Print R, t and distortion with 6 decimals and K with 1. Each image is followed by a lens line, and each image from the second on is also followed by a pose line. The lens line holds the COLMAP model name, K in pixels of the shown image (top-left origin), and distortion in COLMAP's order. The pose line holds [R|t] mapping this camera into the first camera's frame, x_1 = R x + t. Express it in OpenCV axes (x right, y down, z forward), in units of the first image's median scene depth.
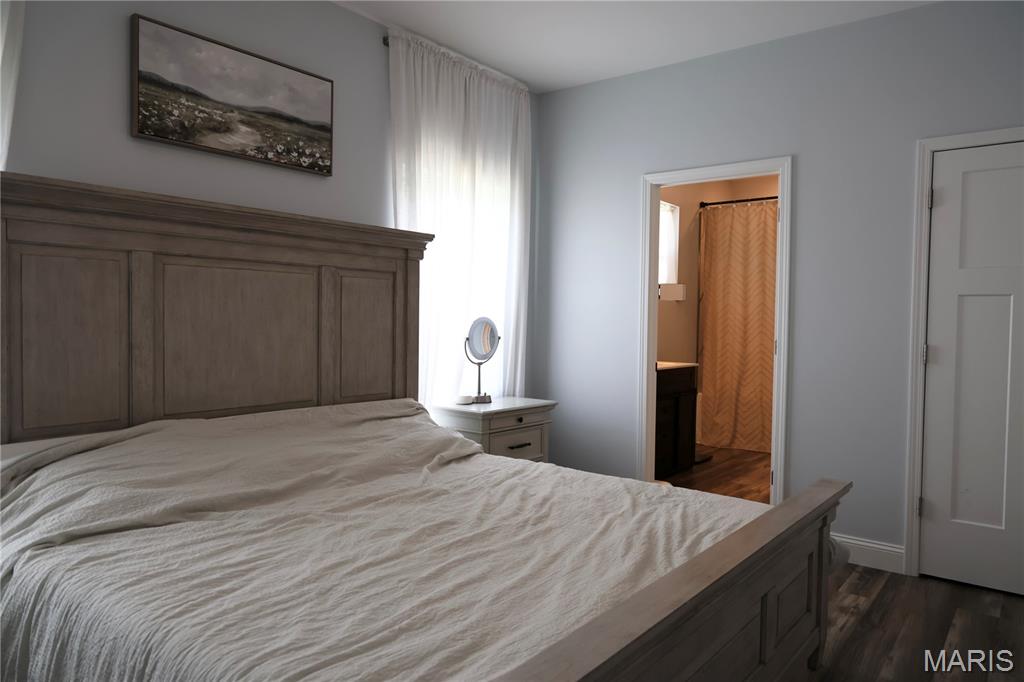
lens RADIAL K [[695.2, 0, 512.0], [0, 695.2, 341.0], [0, 0, 1]] dist [0.000299, -0.002232]
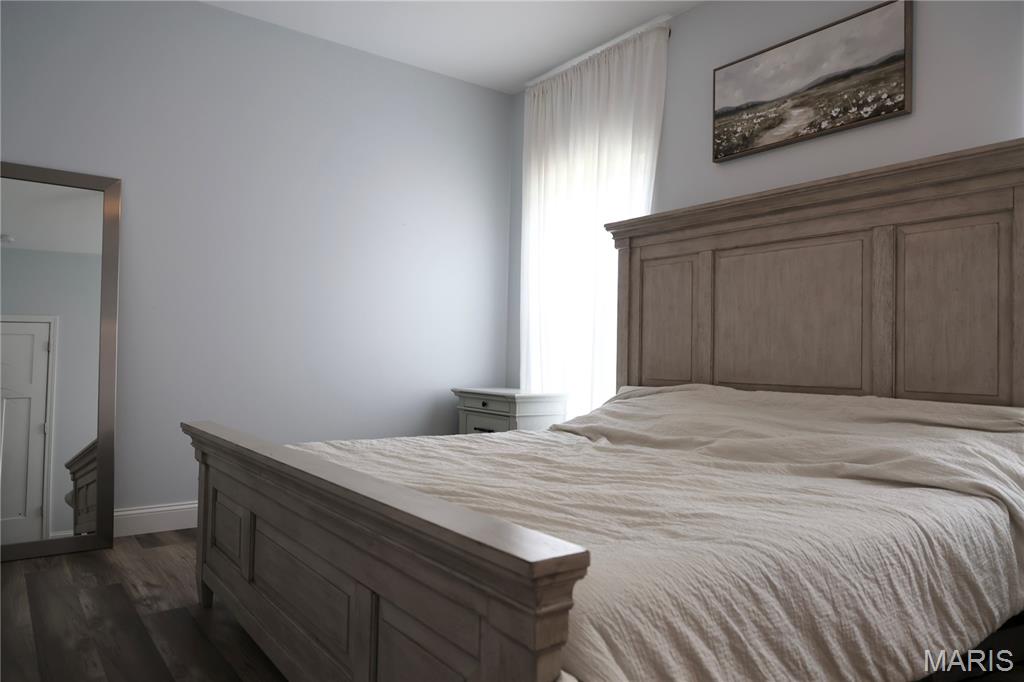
lens RADIAL K [[695.2, 0, 512.0], [0, 695.2, 341.0], [0, 0, 1]] dist [0.000299, -0.002232]
pose [[-0.264500, -0.040994, -0.963514, 0.293330], [-0.051466, 0.998272, -0.028344, 0.033710], [0.963011, 0.042091, -0.266153, 0.374721]]
